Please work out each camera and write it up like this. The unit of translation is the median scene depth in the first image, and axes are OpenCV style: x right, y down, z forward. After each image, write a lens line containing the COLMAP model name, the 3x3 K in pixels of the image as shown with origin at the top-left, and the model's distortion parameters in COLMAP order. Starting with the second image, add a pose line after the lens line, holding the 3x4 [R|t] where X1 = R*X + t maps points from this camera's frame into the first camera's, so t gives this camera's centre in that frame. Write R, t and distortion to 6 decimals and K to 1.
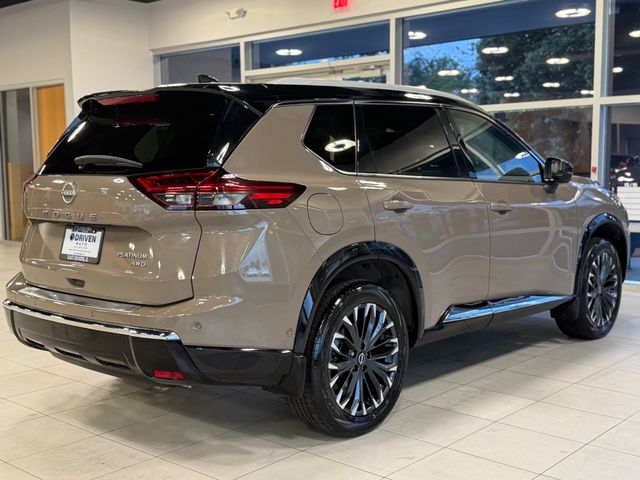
lens RADIAL K [[794.2, 0, 325.9], [0, 794.2, 237.9], [0, 0, 1]] dist [0.101354, 0.000000]
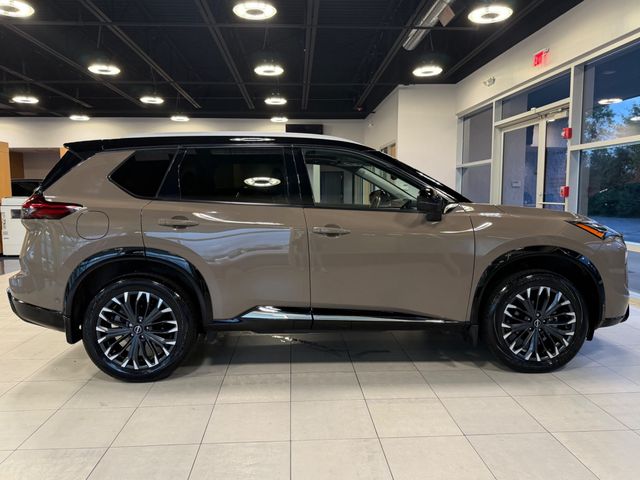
lens RADIAL K [[479.9, 0, 316.8], [0, 479.9, 240.0], [0, 0, 1]] dist [0.037915, -0.045455]
pose [[0.709040, 0.076718, -0.700982, 0.848349], [-0.068033, 0.996869, 0.040287, -0.062125], [0.701879, 0.019125, 0.712040, 0.605521]]
